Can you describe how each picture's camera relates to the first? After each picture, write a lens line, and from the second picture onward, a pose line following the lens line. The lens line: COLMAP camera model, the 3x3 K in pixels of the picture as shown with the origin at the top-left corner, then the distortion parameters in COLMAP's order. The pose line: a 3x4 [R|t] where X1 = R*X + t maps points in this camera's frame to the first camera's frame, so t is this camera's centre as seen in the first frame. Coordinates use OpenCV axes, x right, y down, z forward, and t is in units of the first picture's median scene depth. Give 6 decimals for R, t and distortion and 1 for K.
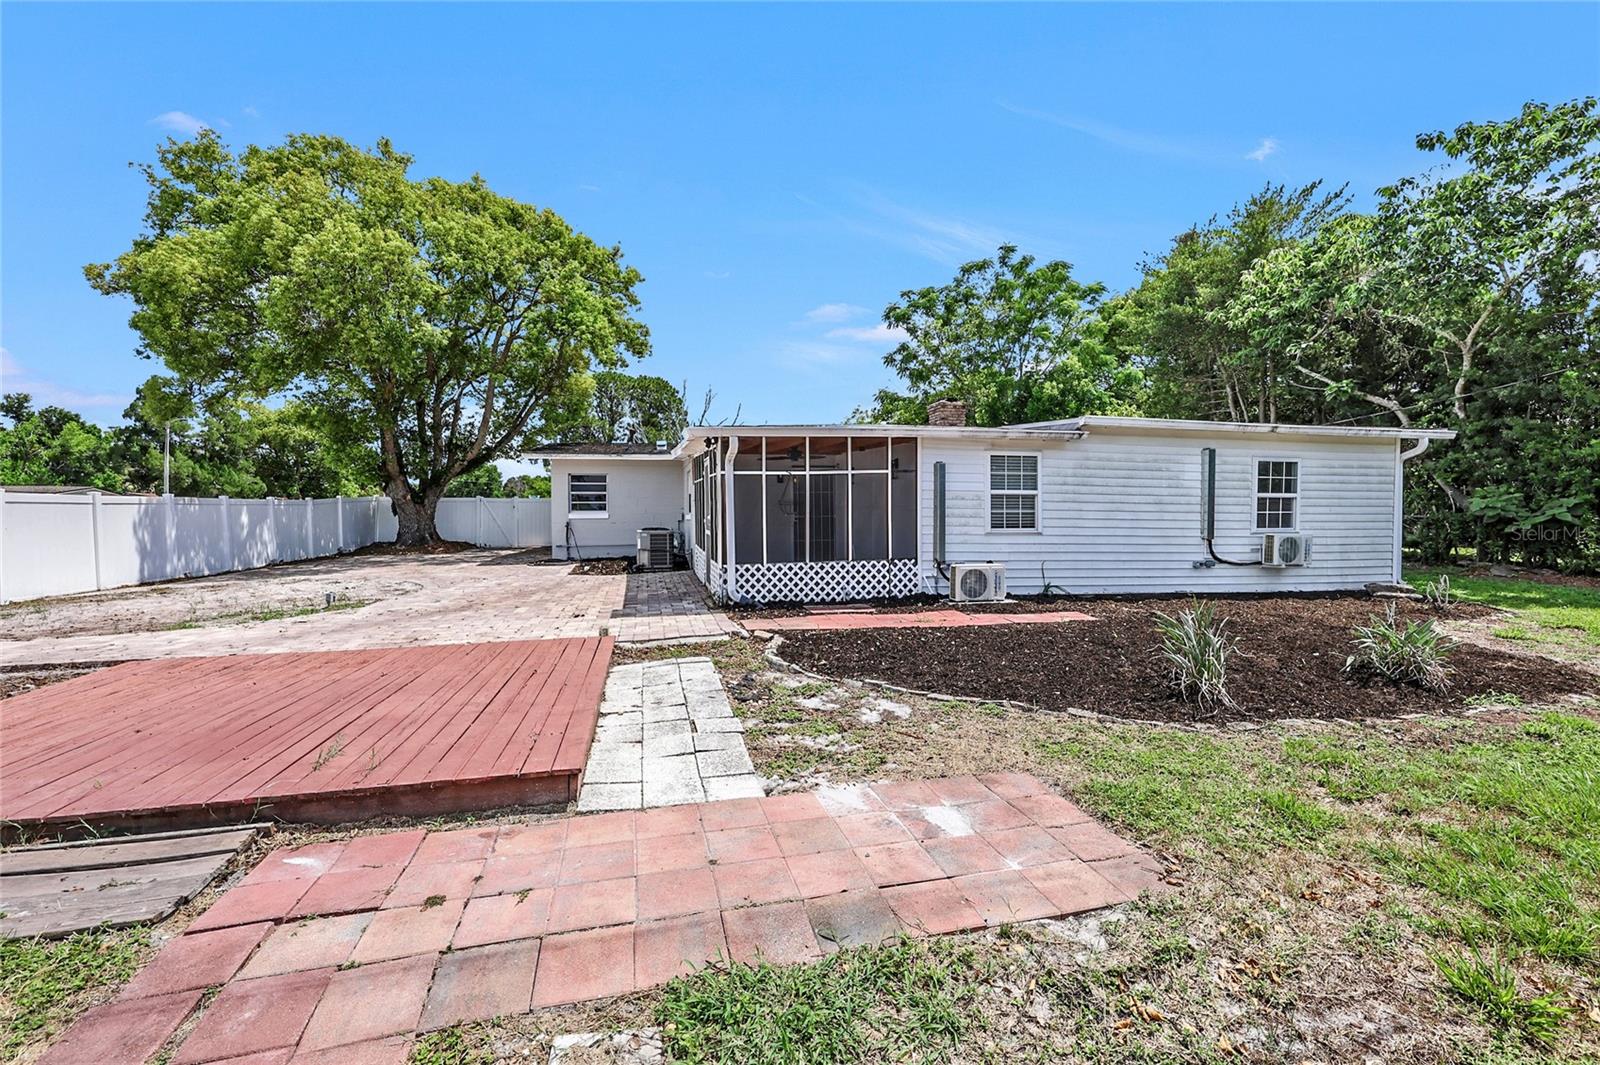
lens RADIAL K [[657.7, 0, 792.7], [0, 657.7, 524.8], [0, 0, 1]] dist [-0.010013, 0.000303]
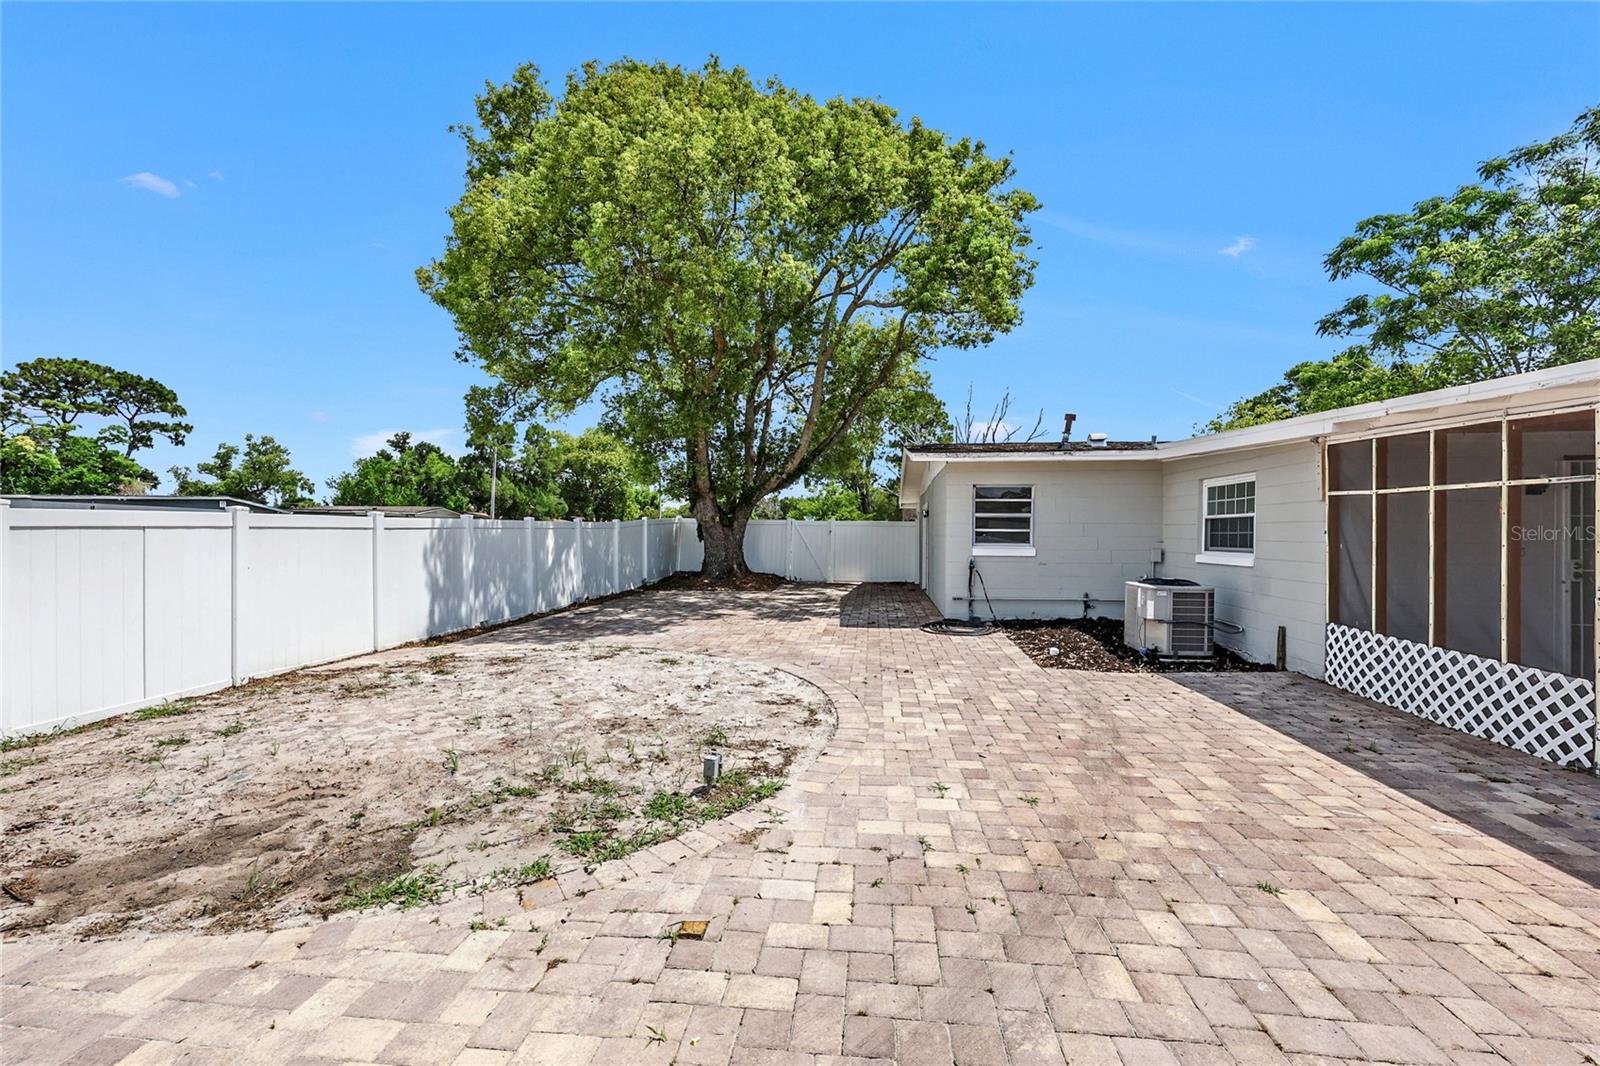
lens RADIAL K [[661.7, 0, 802.0], [0, 661.7, 521.7], [0, 0, 1]] dist [0.008254, 0.000263]
pose [[0.943949, 0.009574, -0.329952, -0.271896], [-0.022411, 0.999132, -0.035125, -0.015059], [0.329329, 0.040551, 0.943344, 0.325409]]
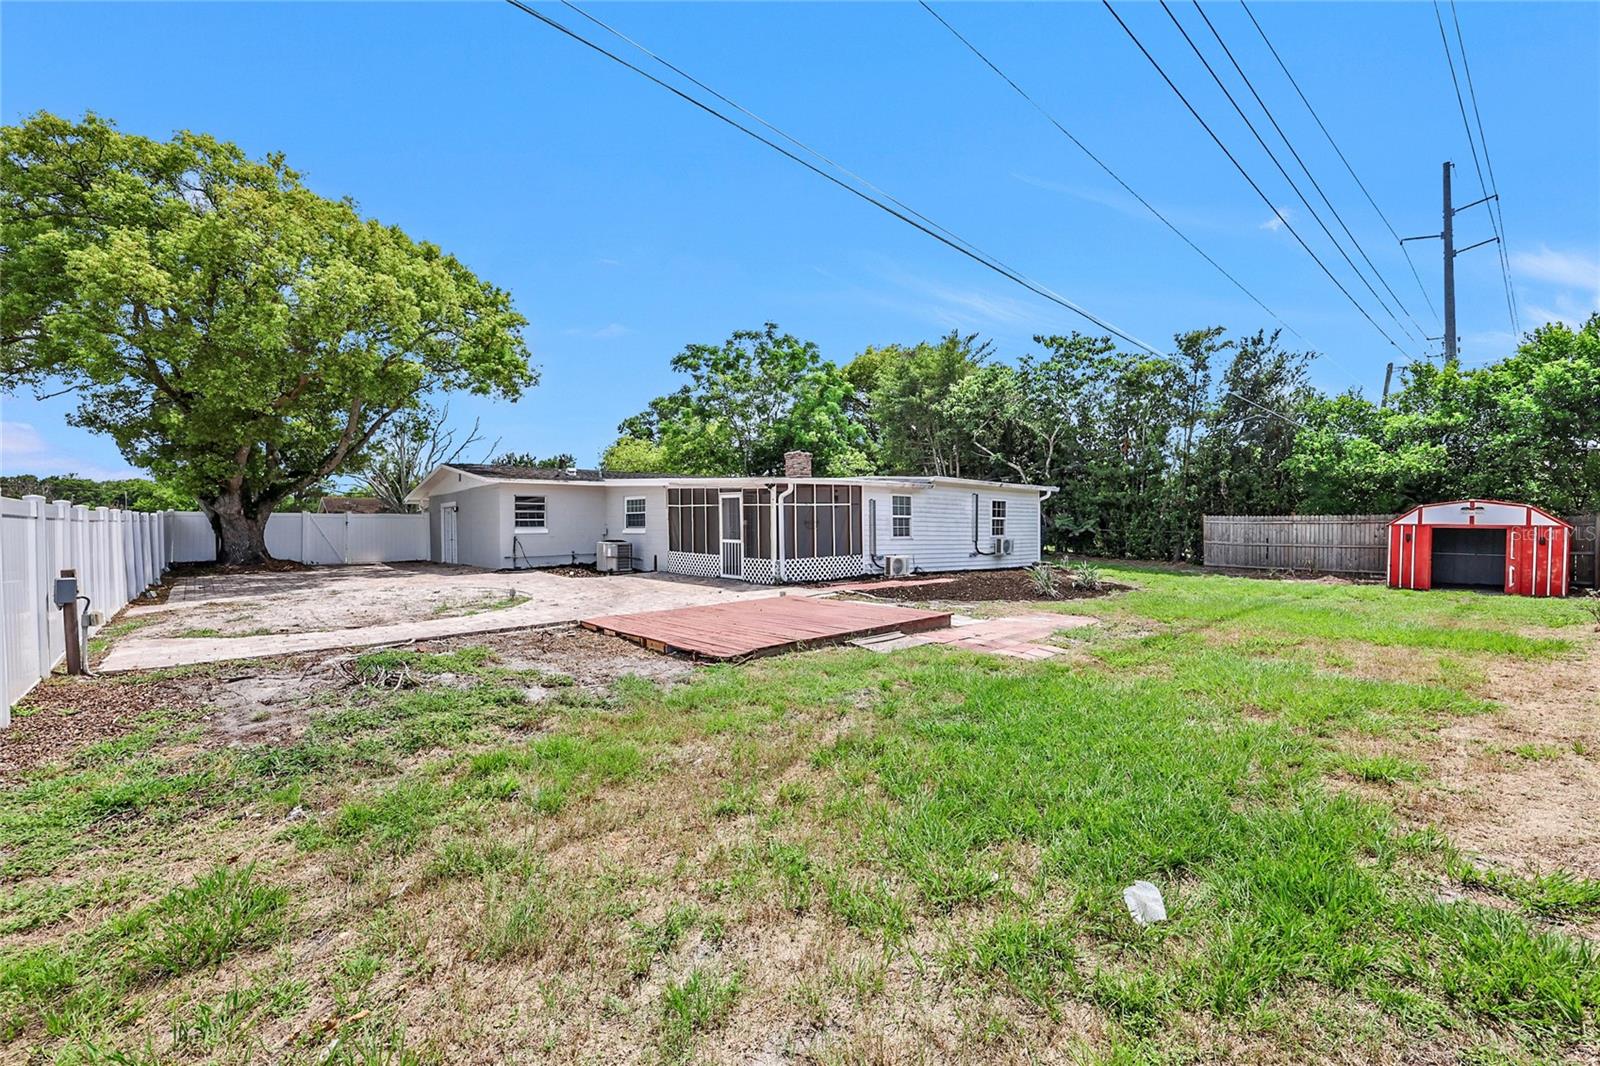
lens RADIAL K [[654.1, 0, 806.4], [0, 654.1, 510.3], [0, 0, 1]] dist [-0.026581, 0.000099]
pose [[0.862436, 0.011606, 0.506033, -0.455292], [0.011816, 0.999003, -0.043051, 0.004642], [-0.506028, 0.043108, 0.861439, -0.235918]]
